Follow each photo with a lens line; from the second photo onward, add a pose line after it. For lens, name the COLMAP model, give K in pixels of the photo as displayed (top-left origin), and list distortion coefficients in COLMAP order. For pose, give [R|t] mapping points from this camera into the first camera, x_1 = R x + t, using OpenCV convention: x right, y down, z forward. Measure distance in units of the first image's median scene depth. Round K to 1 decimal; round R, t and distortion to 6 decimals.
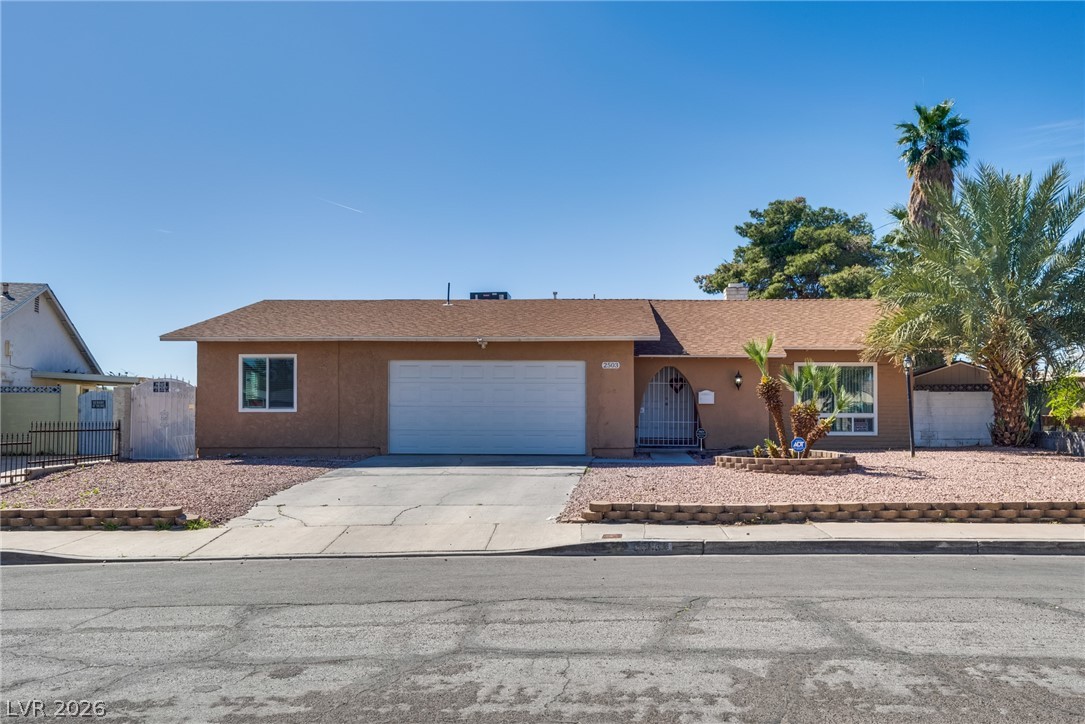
lens RADIAL K [[494.6, 0, 542.7], [0, 494.6, 390.7], [0, 0, 1]] dist [0.011708, -0.000317]
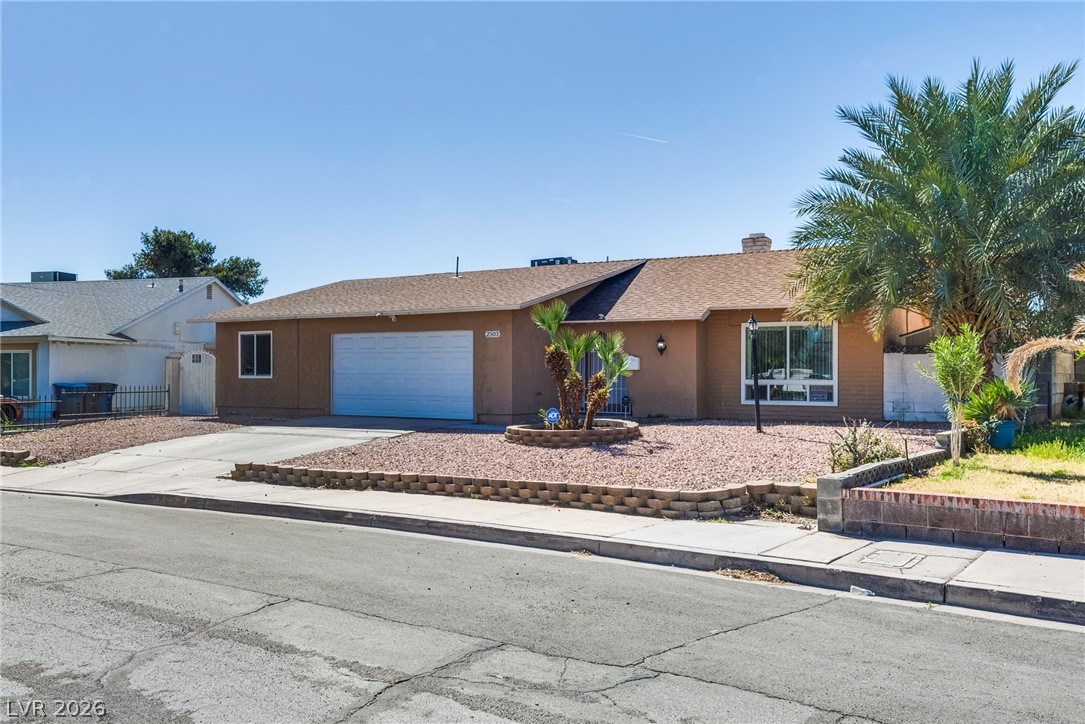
lens RADIAL K [[494.7, 0, 537.4], [0, 494.7, 357.1], [0, 0, 1]] dist [0.014795, -0.000633]
pose [[0.954092, -0.011730, -0.299285, 0.481062], [0.014674, 0.999864, 0.007590, -0.008701], [0.299155, -0.011633, 0.954134, 0.039669]]
